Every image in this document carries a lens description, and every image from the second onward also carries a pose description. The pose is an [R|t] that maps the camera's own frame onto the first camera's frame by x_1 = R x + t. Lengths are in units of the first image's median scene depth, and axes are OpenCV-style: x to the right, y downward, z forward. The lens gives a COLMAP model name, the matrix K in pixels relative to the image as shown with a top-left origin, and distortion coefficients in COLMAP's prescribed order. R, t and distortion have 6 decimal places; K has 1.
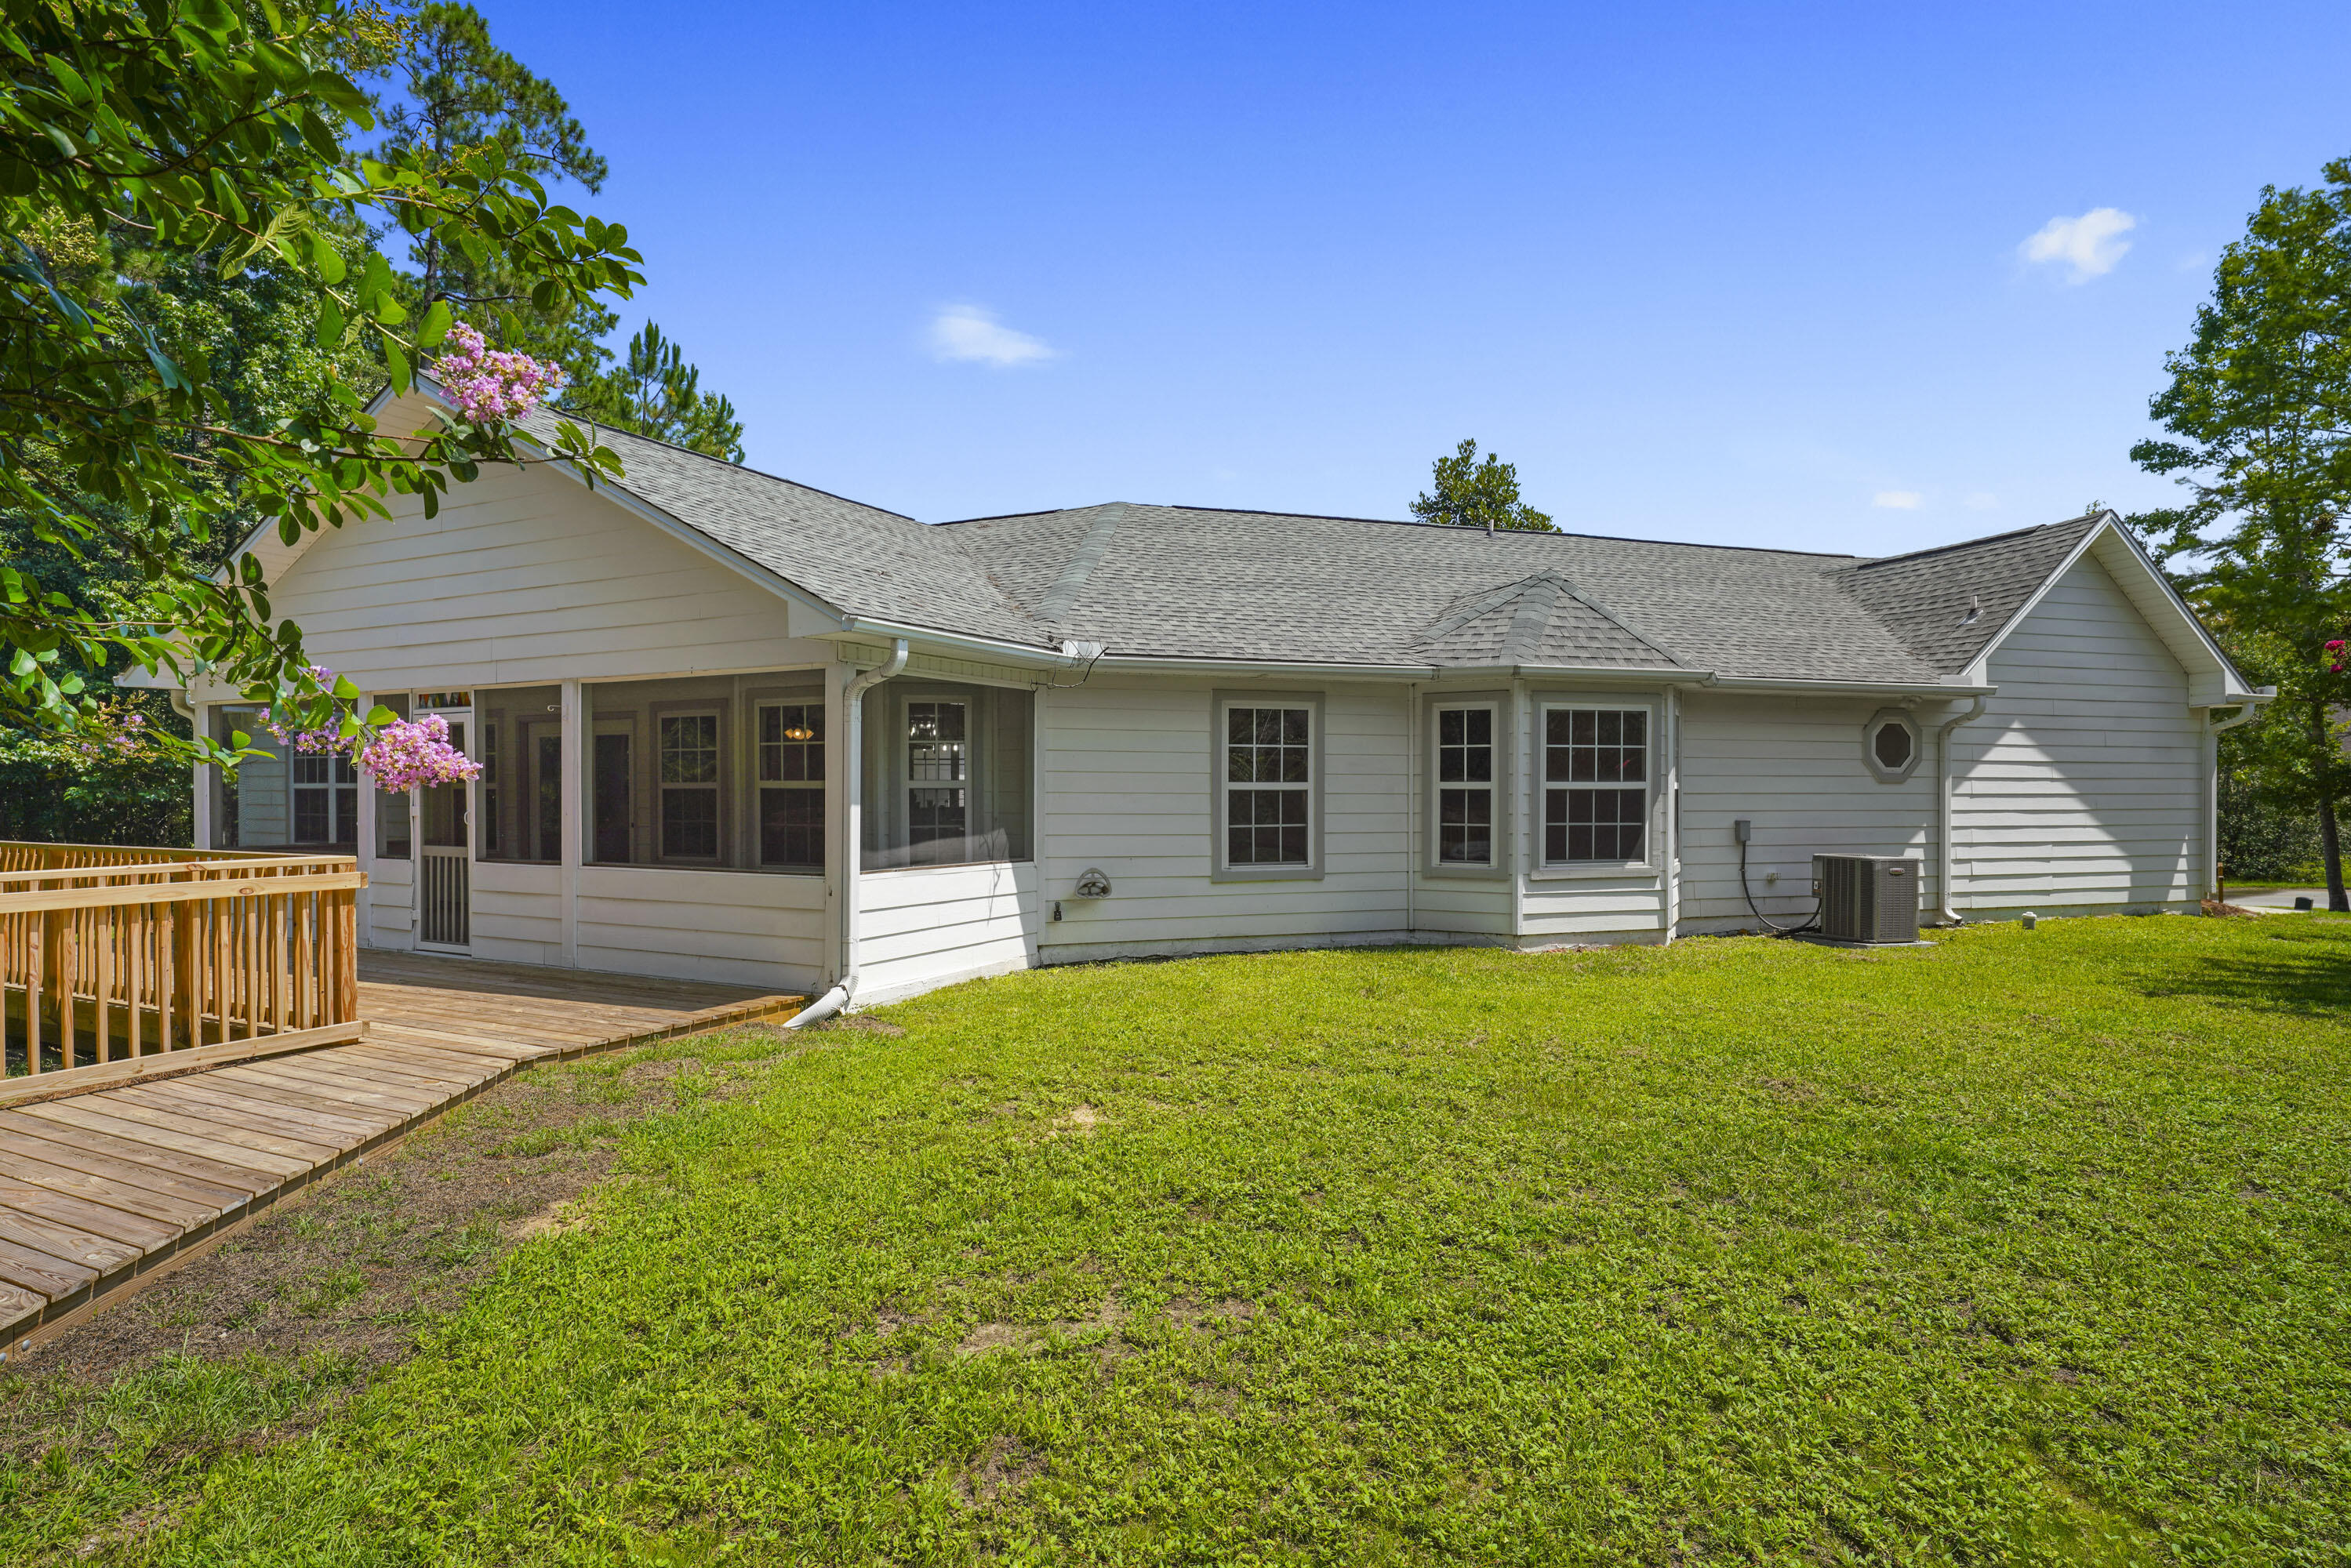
lens RADIAL K [[1252.6, 0, 1175.5], [0, 1252.6, 784.0], [0, 0, 1]] dist [0.017285, -0.000572]
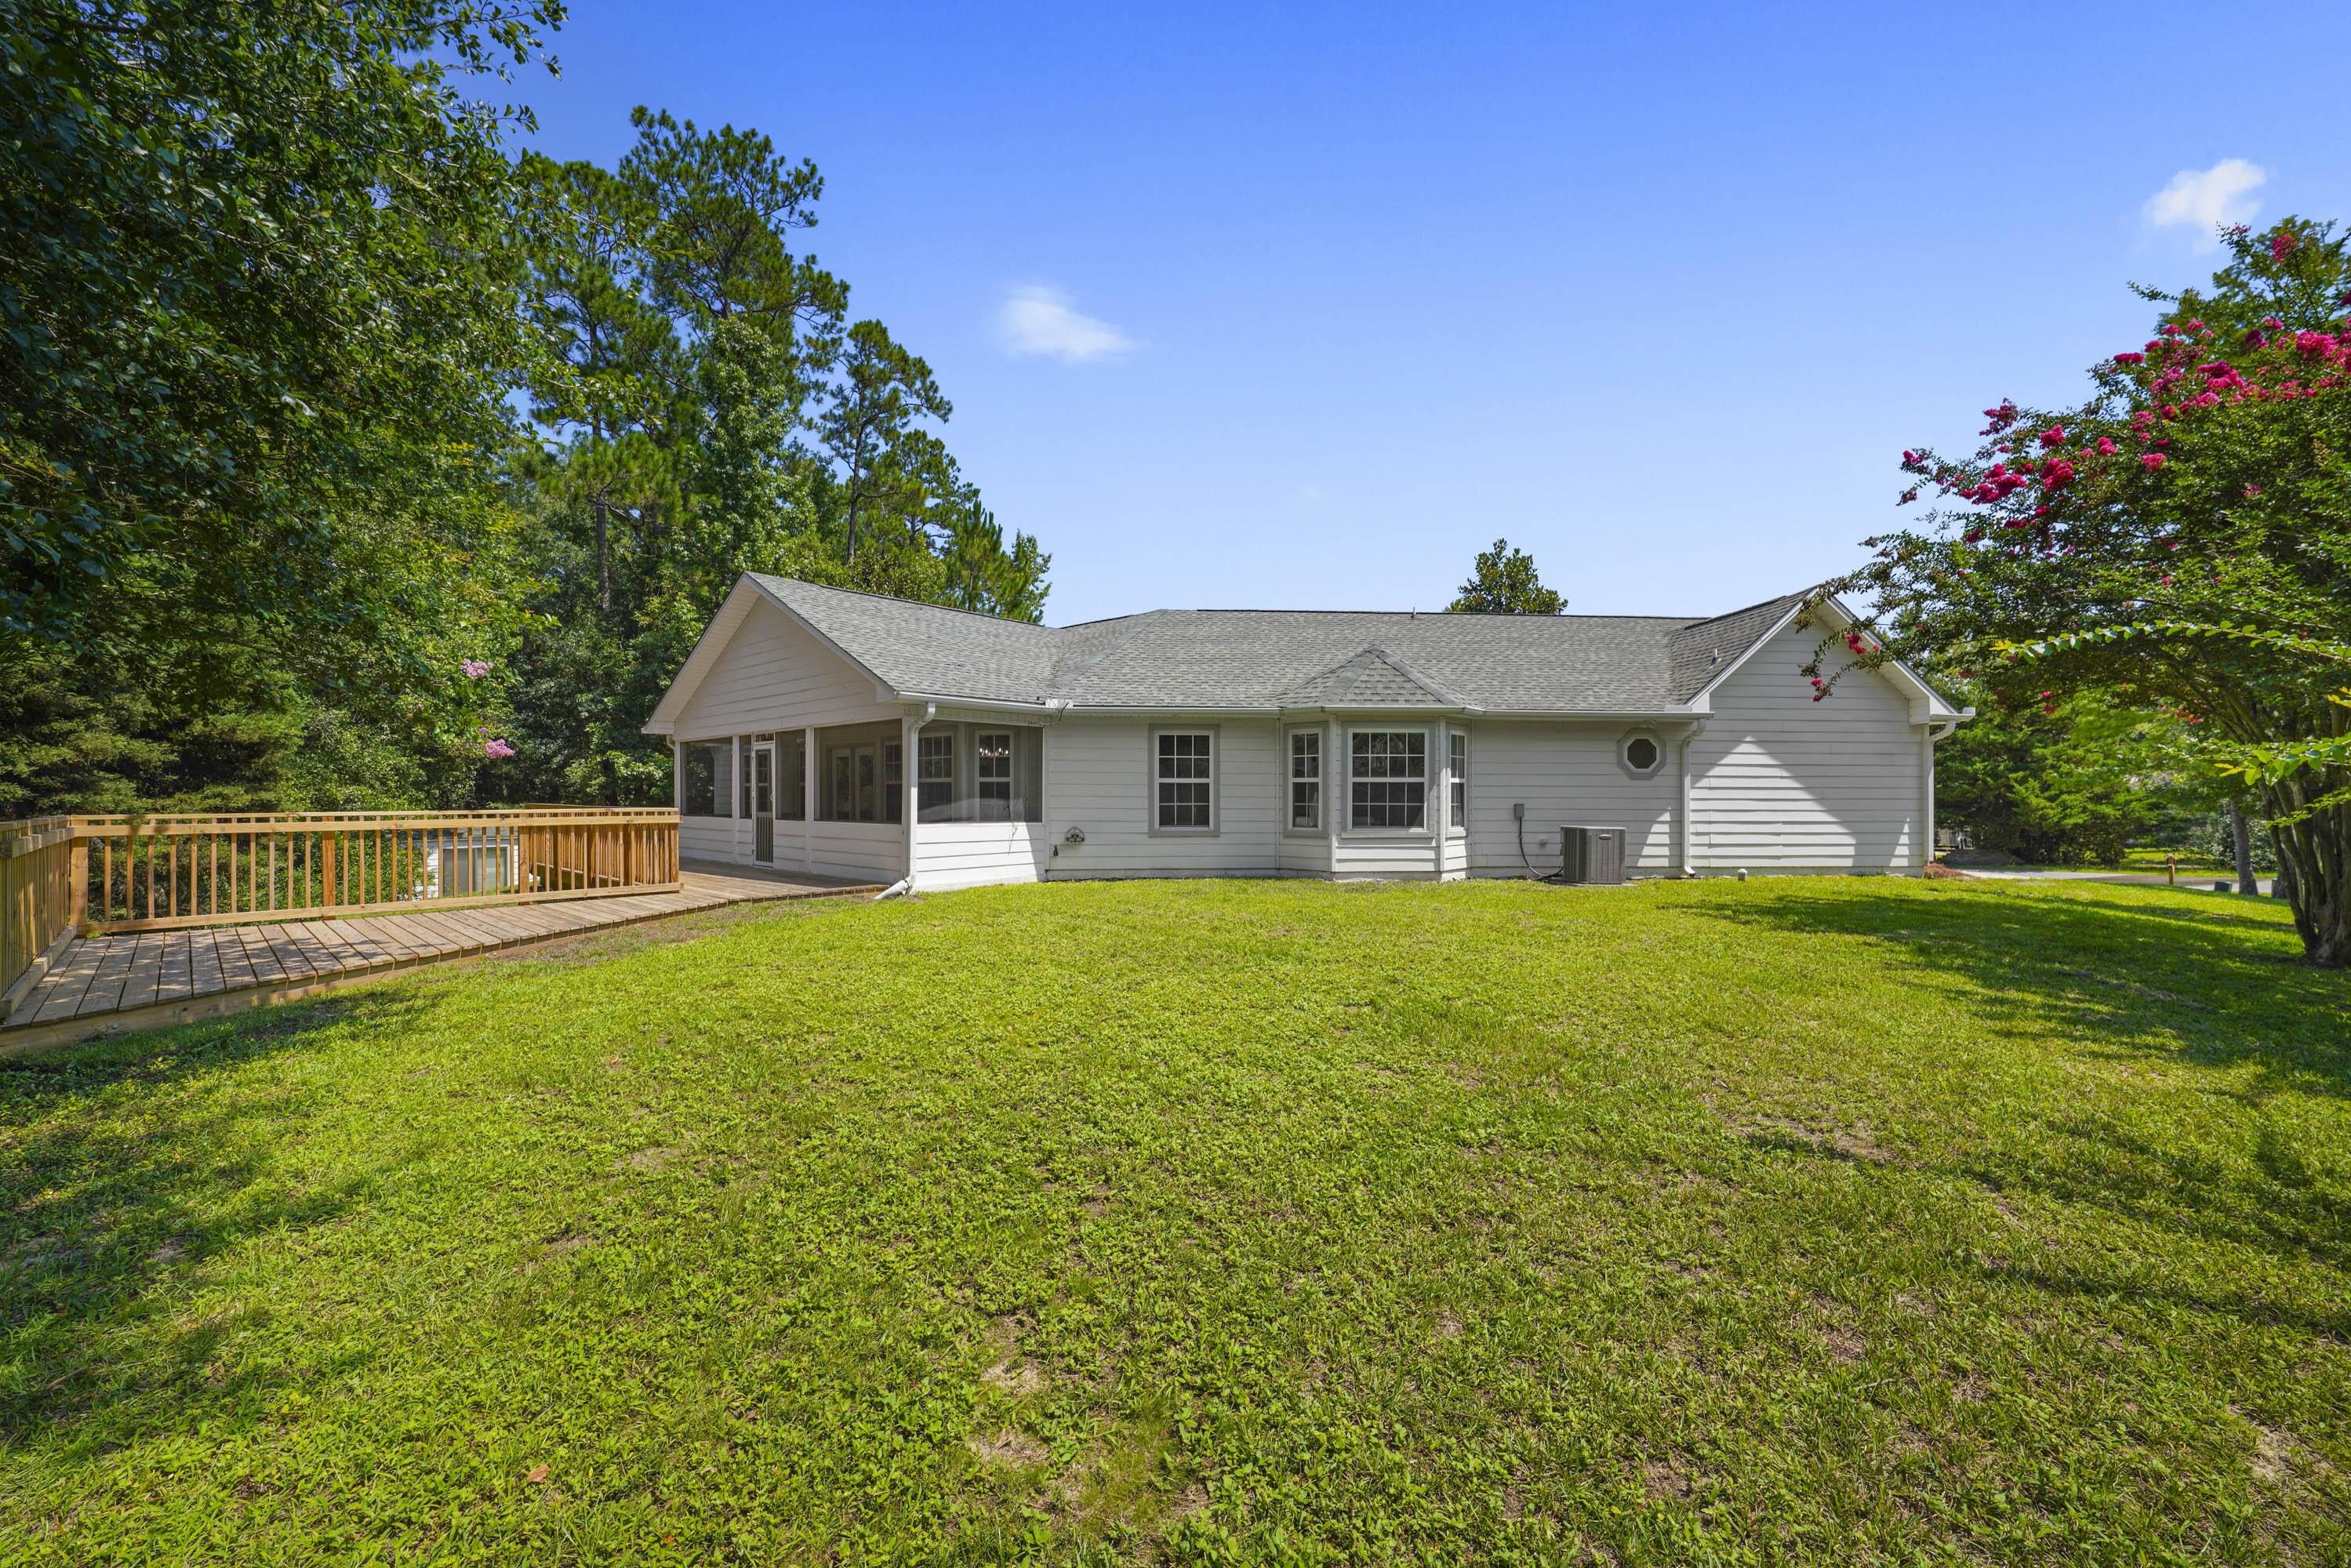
lens RADIAL K [[938.2, 0, 1175.5], [0, 938.2, 784.0], [0, 0, 1]] dist [-0.001883, -0.000044]
pose [[0.966288, -0.002203, -0.257455, 0.378955], [-0.000747, 0.999935, -0.011361, 0.020091], [0.257463, 0.011170, 0.966224, -0.223598]]
